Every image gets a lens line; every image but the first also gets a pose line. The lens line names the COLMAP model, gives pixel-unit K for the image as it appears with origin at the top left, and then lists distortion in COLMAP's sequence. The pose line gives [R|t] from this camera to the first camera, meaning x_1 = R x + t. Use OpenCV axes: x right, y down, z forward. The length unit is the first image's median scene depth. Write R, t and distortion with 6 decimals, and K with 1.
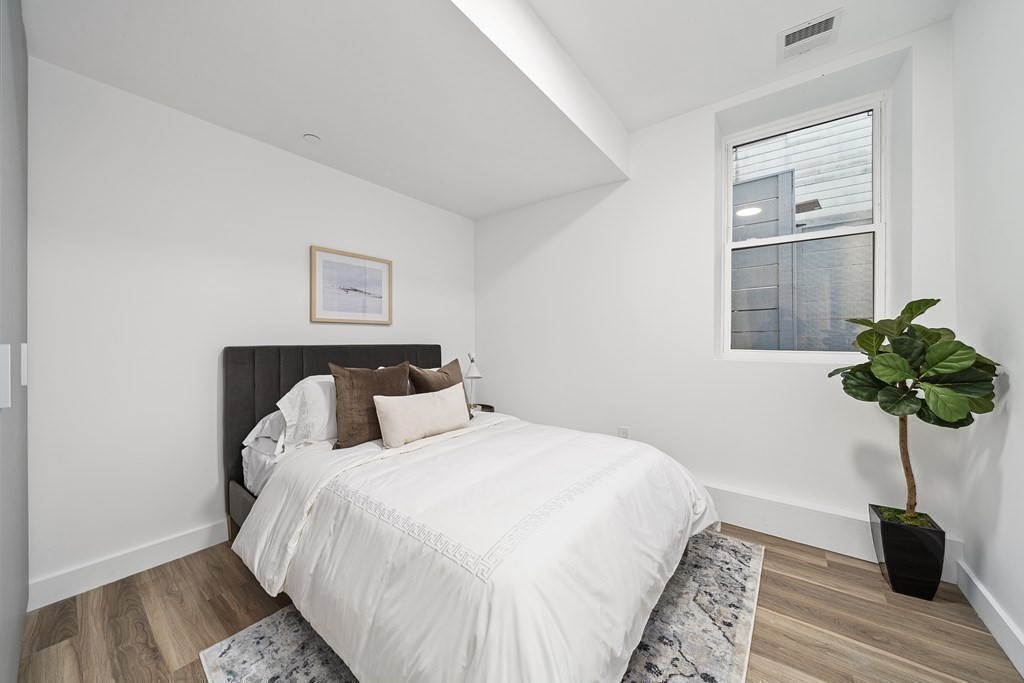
lens RADIAL K [[355.9, 0, 513.3], [0, 355.9, 332.8], [0, 0, 1]] dist [-0.001936, 0.000138]
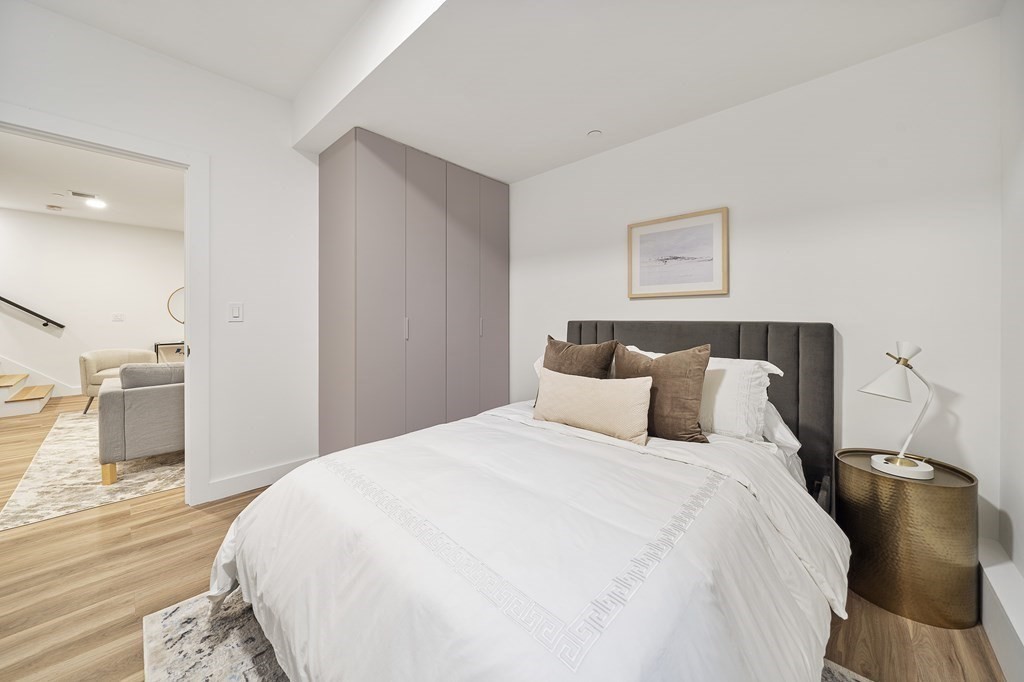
lens RADIAL K [[370.4, 0, 513.3], [0, 370.4, 320.0], [0, 0, 1]] dist [-0.000014, 0.000060]
pose [[-0.093159, 0.007866, -0.995620, 0.498959], [0.021134, 0.999759, 0.005922, 0.017444], [0.995427, -0.020490, -0.093303, 0.696514]]
